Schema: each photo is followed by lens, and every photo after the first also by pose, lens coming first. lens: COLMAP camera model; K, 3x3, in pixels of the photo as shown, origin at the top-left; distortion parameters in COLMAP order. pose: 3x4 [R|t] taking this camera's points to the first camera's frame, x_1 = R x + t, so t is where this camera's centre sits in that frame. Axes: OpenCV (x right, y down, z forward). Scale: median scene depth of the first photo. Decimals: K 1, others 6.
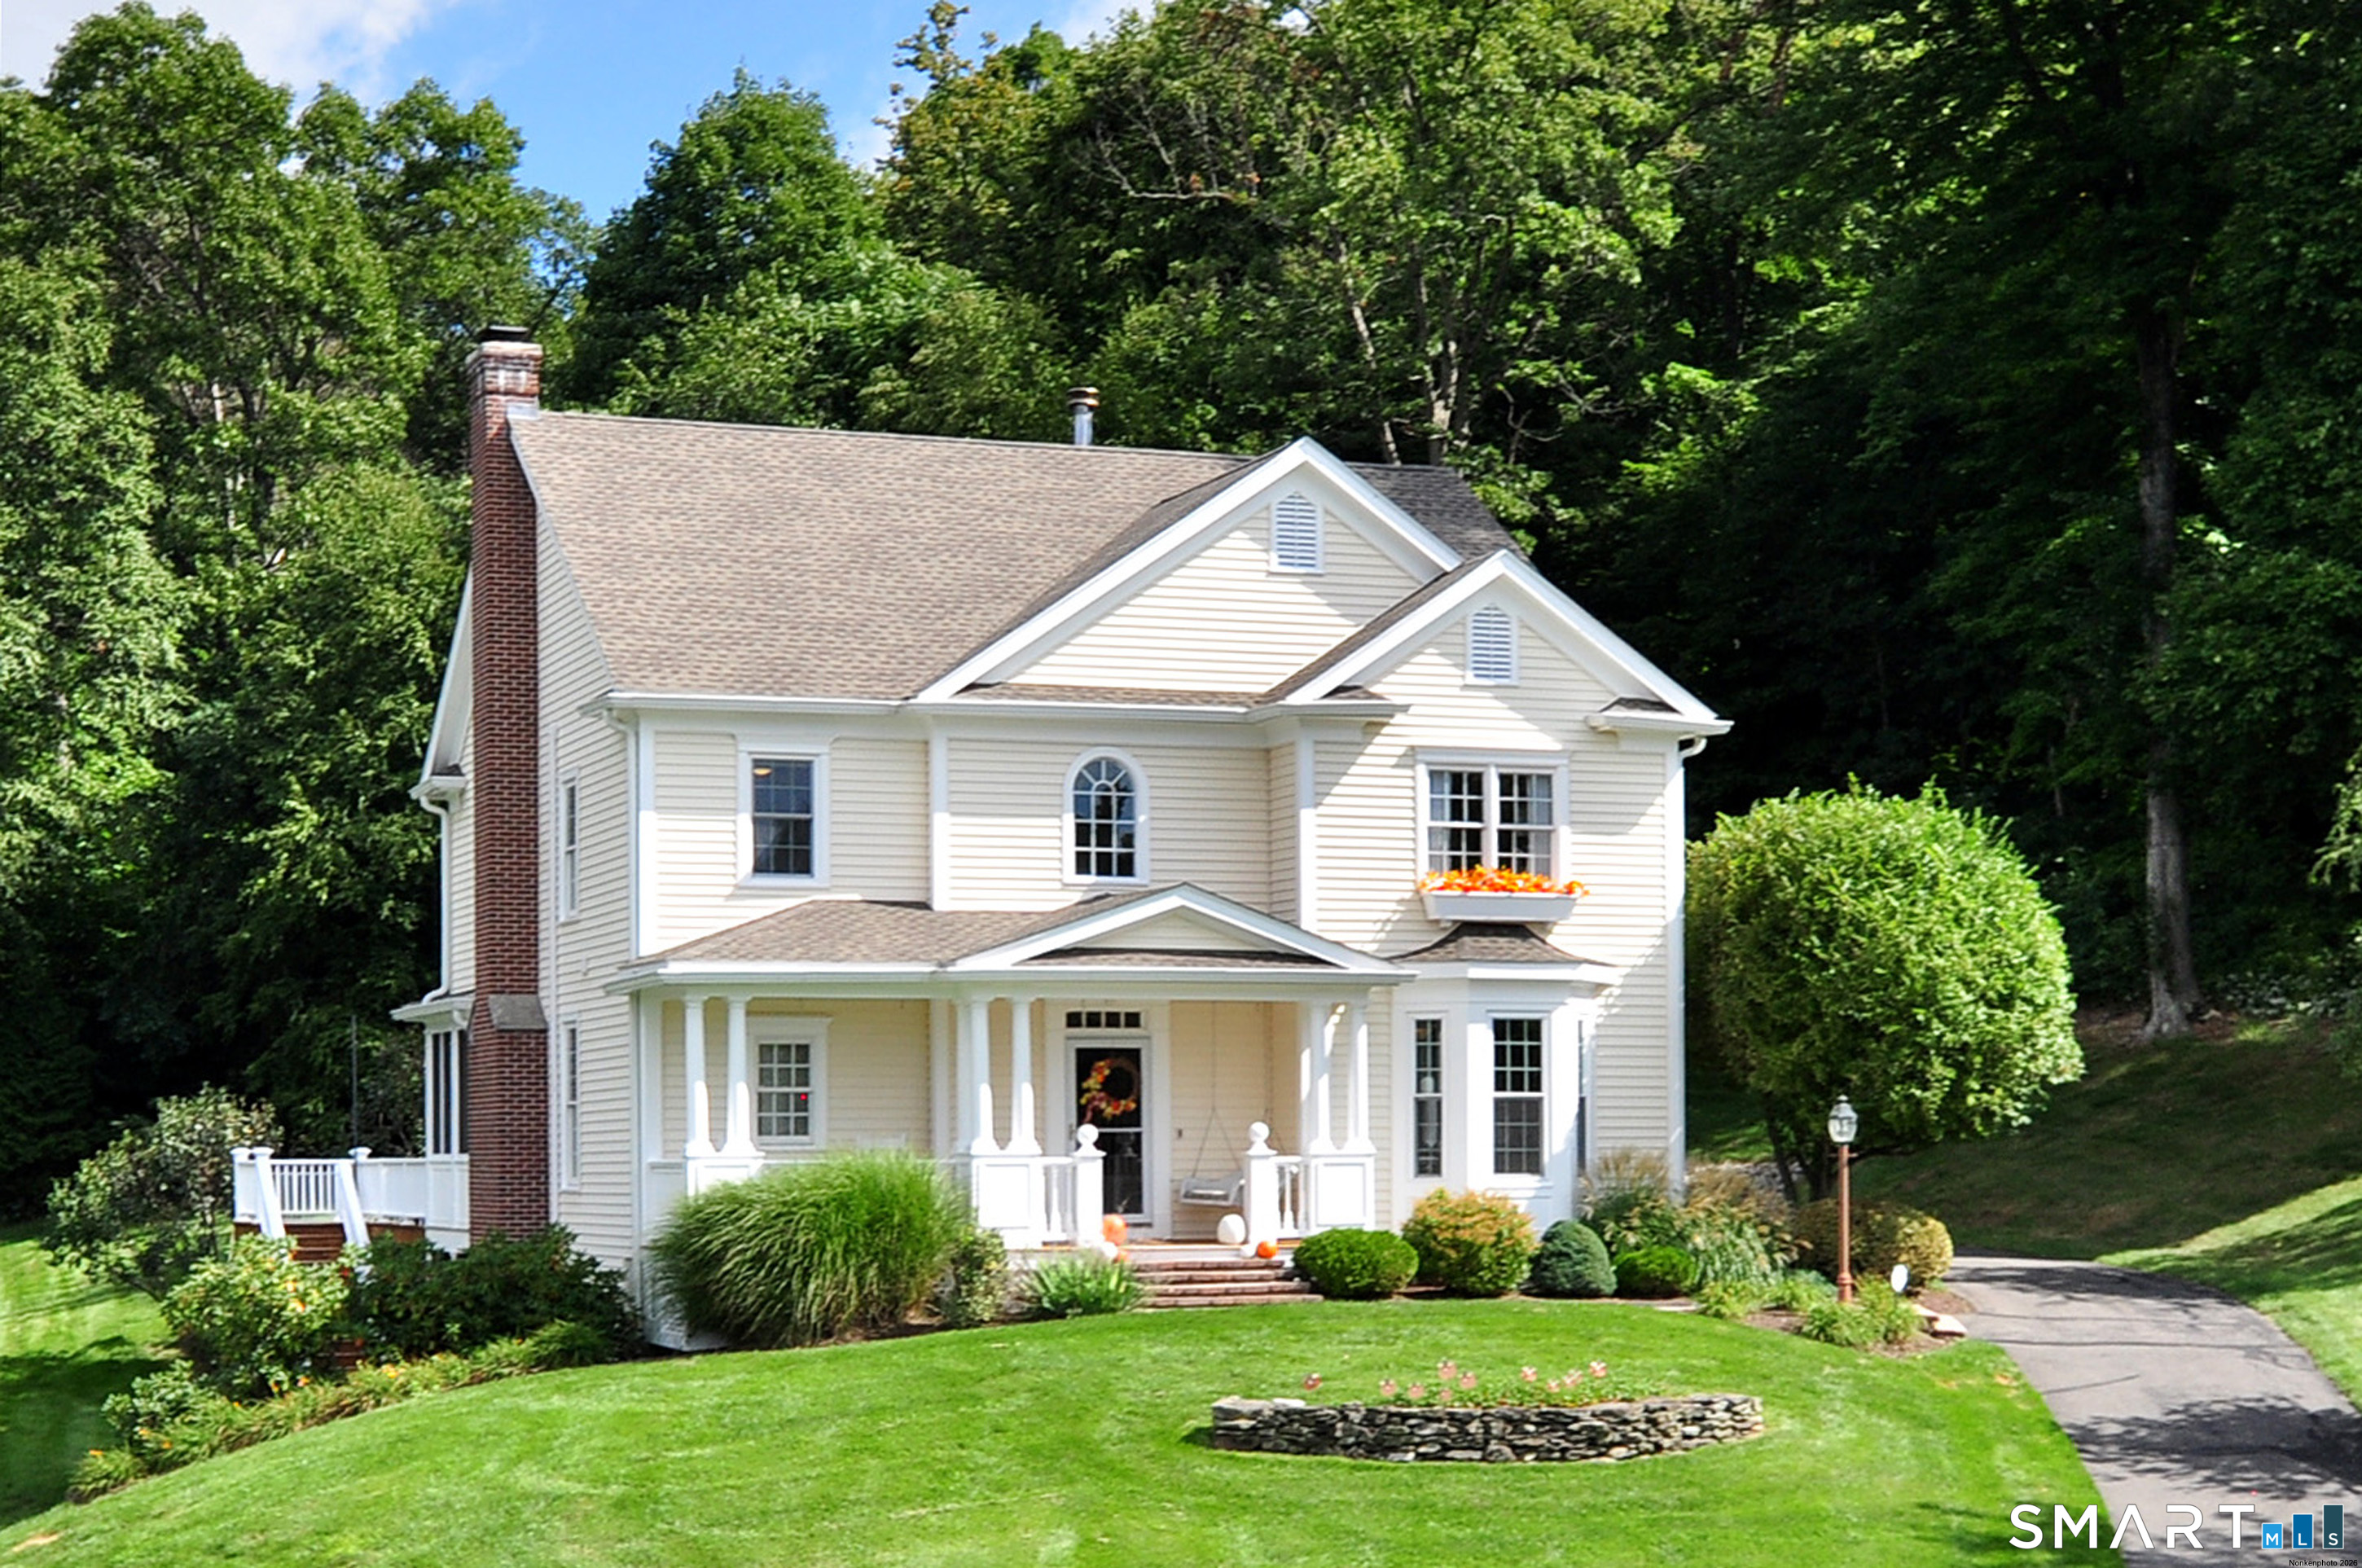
lens RADIAL K [[2029.3, 0, 1181.0], [0, 2029.3, 784.0], [0, 0, 1]] dist [-0.008637, 0.007179]
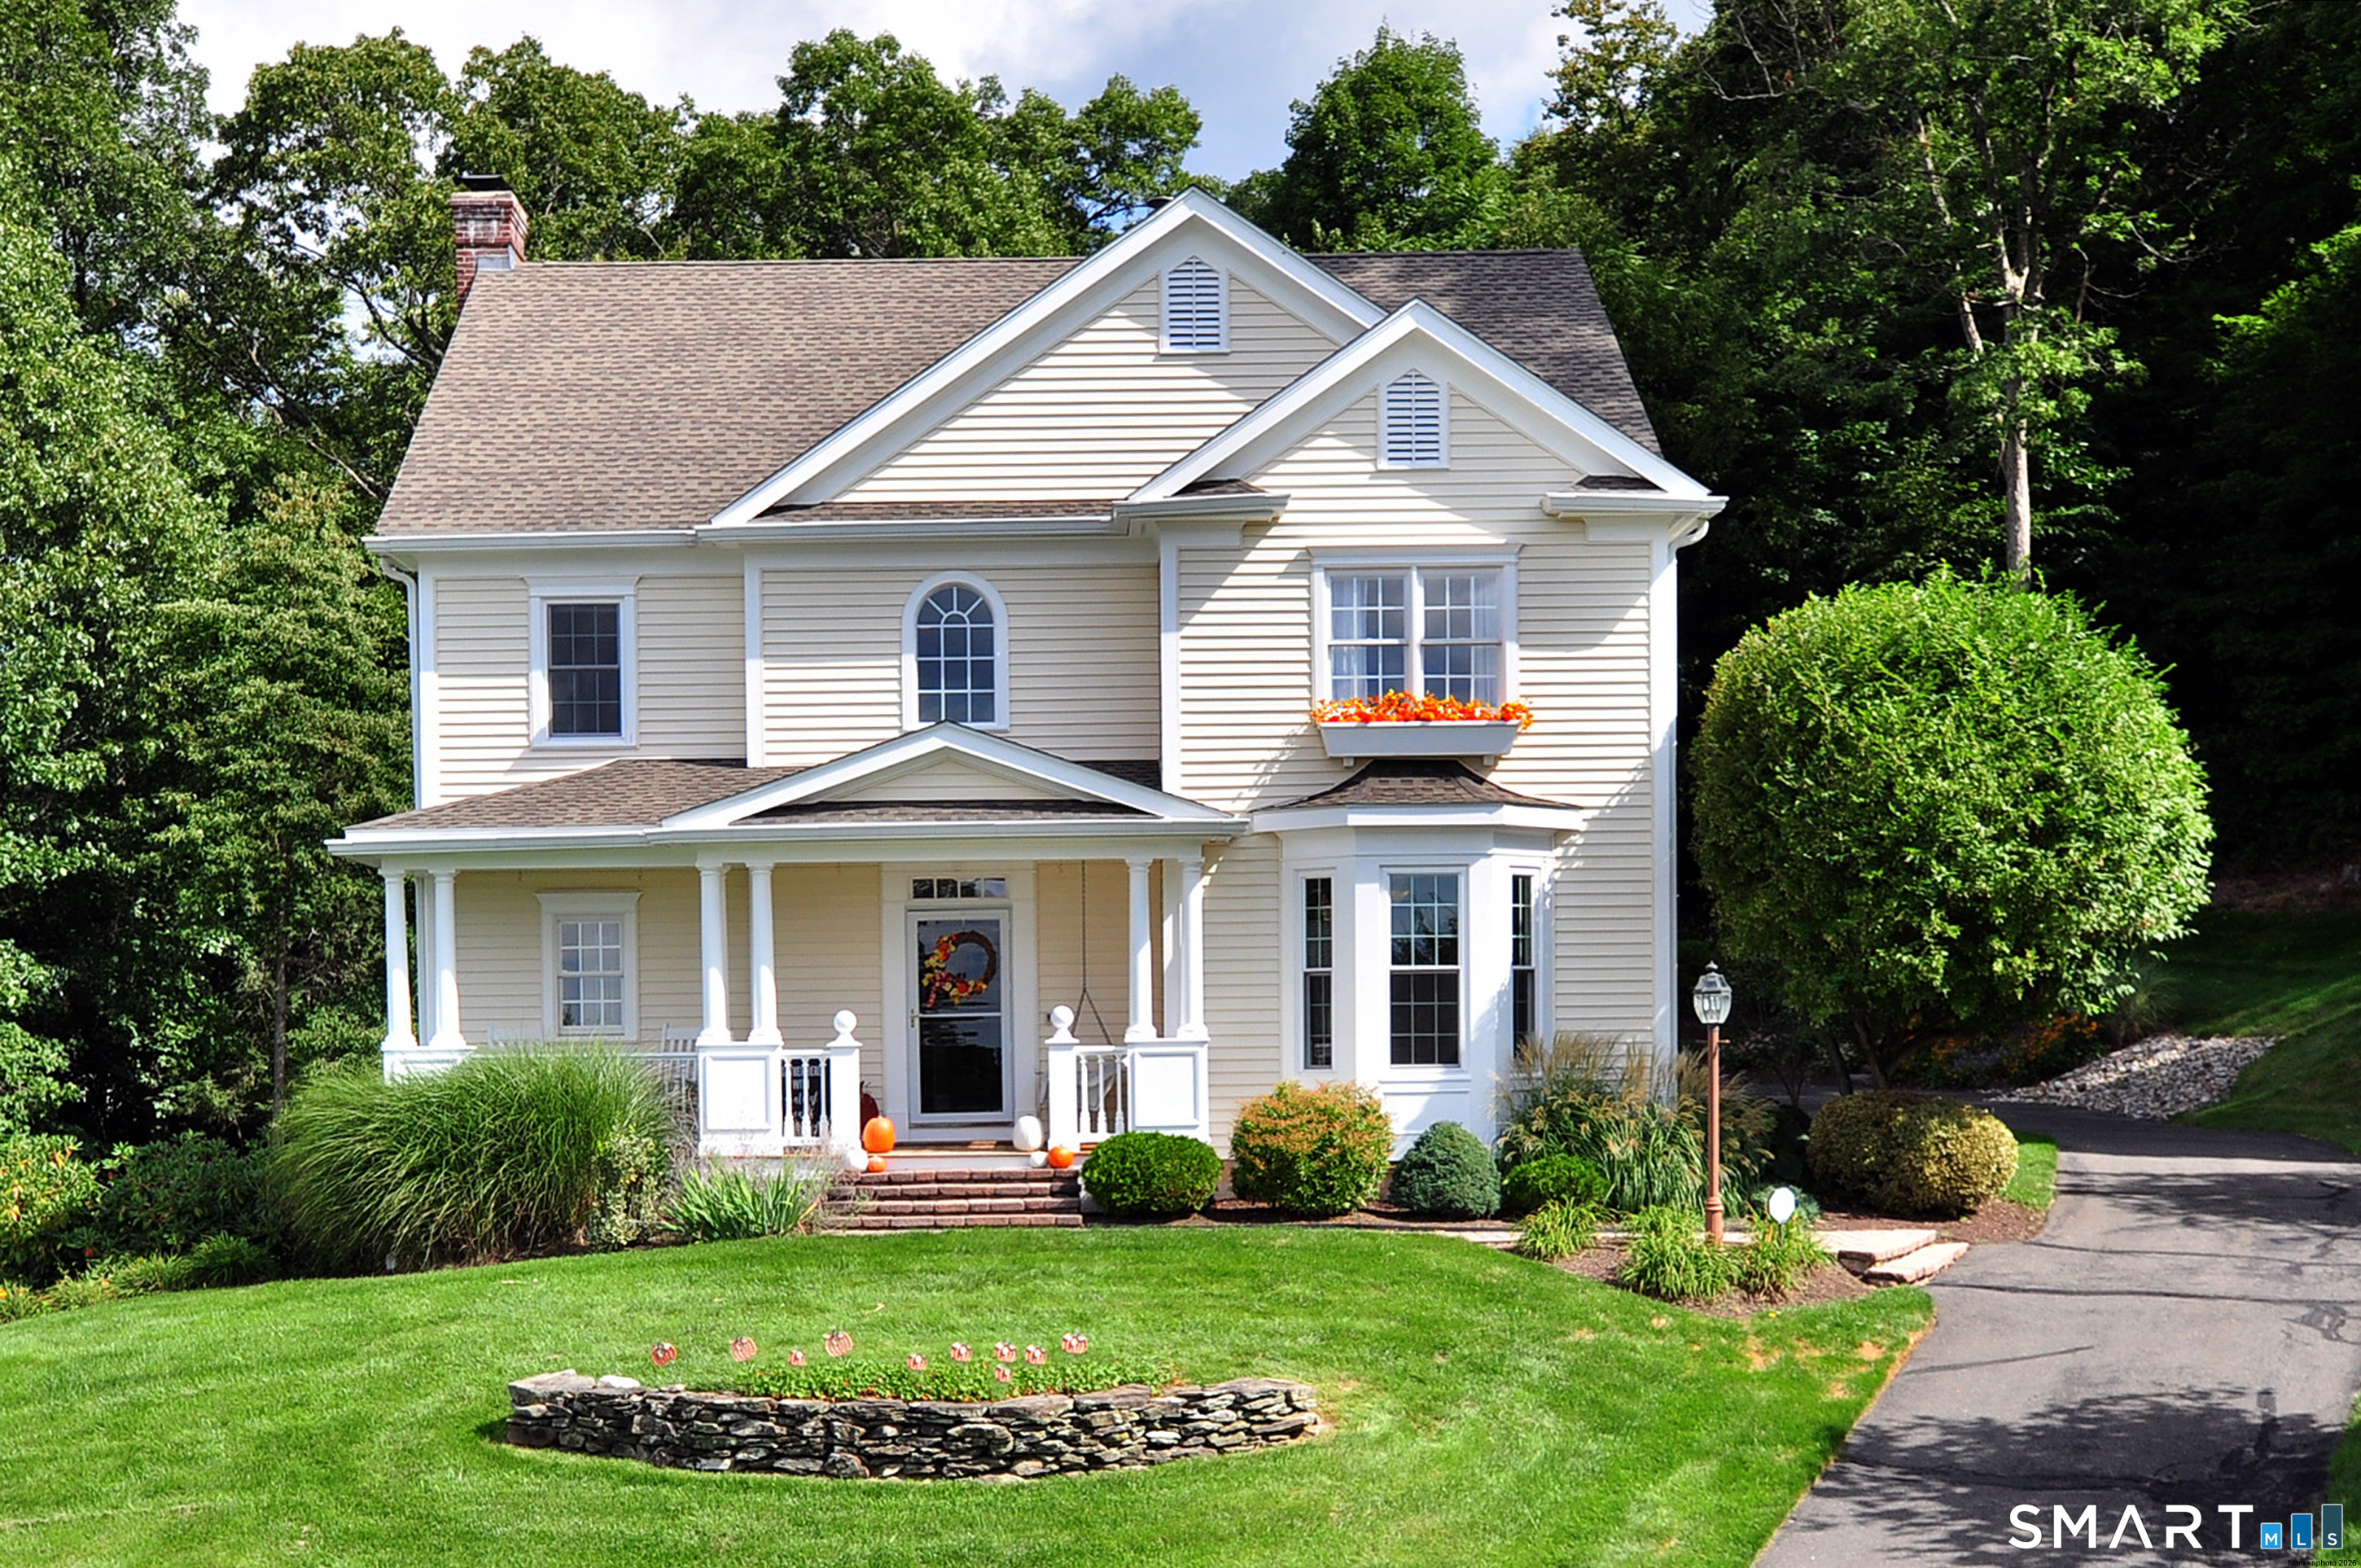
lens RADIAL K [[2009.5, 0, 1180.5], [0, 2009.5, 784.0], [0, 0, 1]] dist [-0.001591, -0.004653]
pose [[0.975906, -0.034405, -0.215462, 0.258474], [0.046499, 0.997599, 0.051315, 0.035281], [0.213179, -0.060097, 0.975163, 0.206889]]
